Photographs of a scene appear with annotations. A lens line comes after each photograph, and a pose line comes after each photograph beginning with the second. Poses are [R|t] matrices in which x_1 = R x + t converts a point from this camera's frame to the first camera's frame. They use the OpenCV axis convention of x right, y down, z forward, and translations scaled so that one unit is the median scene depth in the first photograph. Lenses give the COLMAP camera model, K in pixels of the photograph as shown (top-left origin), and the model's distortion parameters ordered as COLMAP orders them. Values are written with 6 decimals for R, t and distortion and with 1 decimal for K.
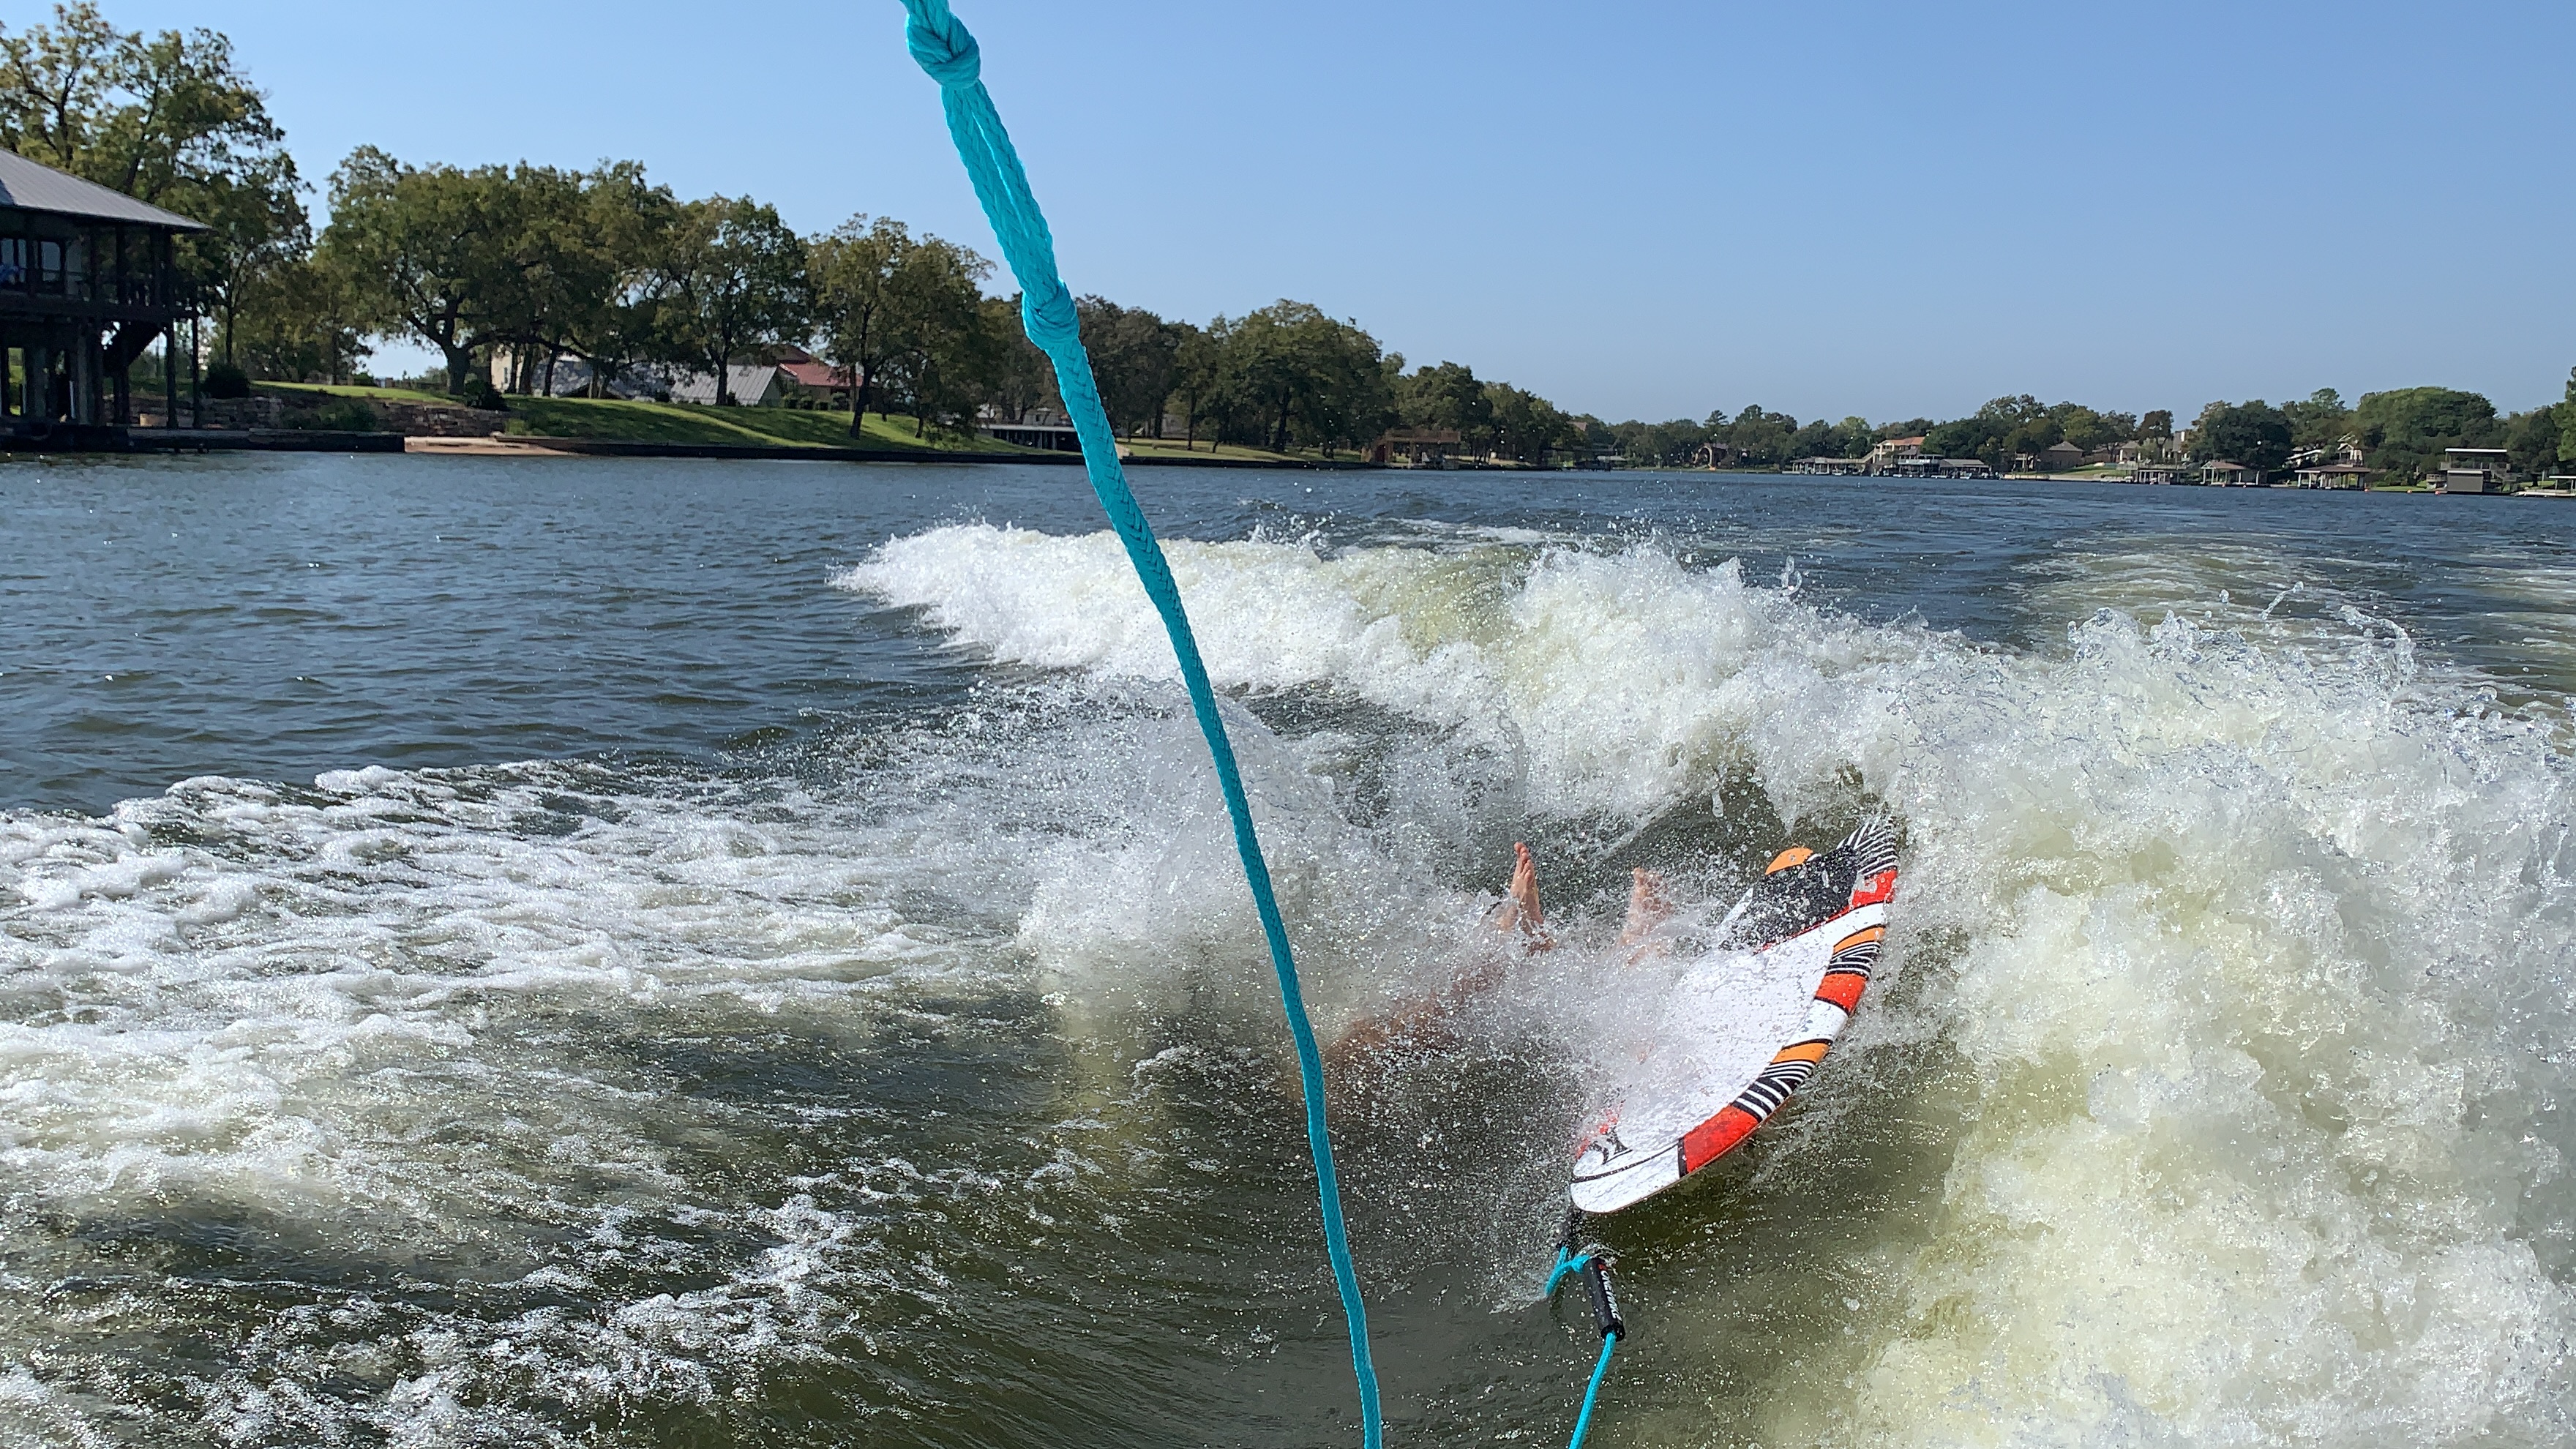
lens RADIAL K [[2228.8, 0, 1203.9], [0, 2228.8, 755.9], [0, 0, 1]] dist [0.087633, -0.179175]
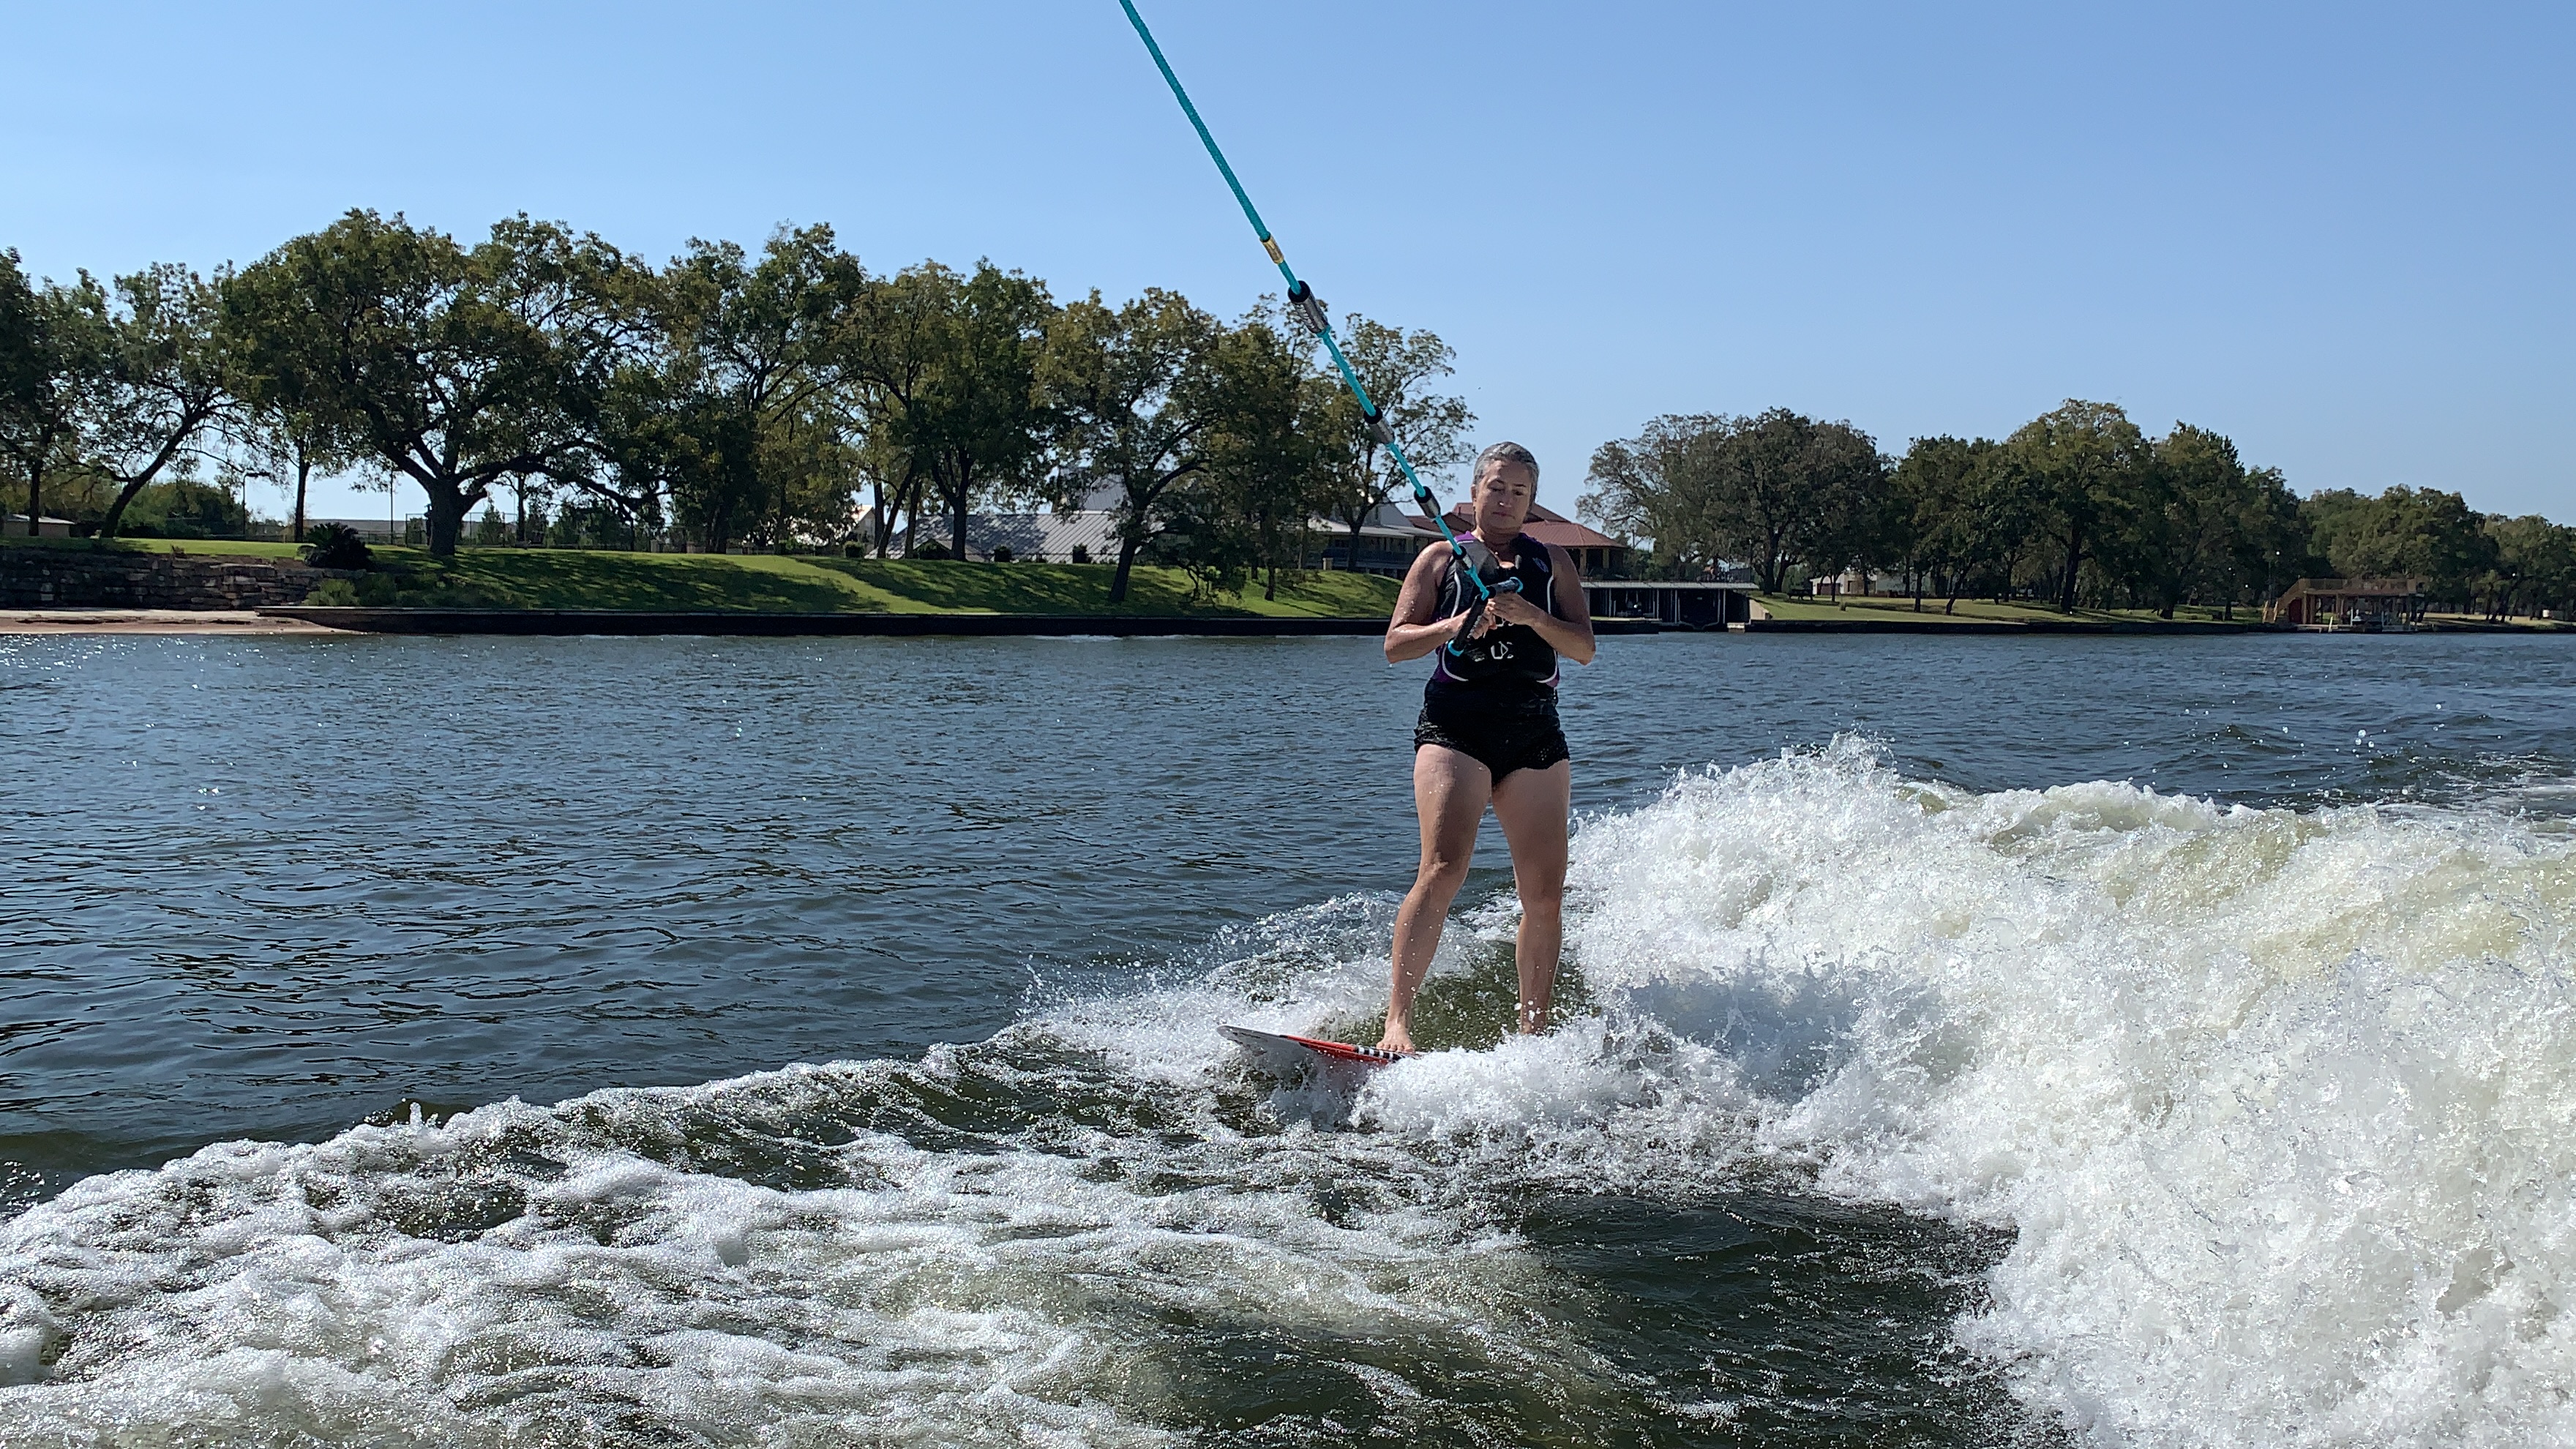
lens RADIAL K [[2228.8, 0, 1298.6], [0, 2228.8, 714.2], [0, 0, 1]] dist [0.087633, -0.179175]
pose [[0.912484, -0.000512, -0.409112, 0.069429], [-0.038860, 0.995369, -0.087919, -0.020855], [0.407262, 0.096122, 0.908239, 0.169651]]
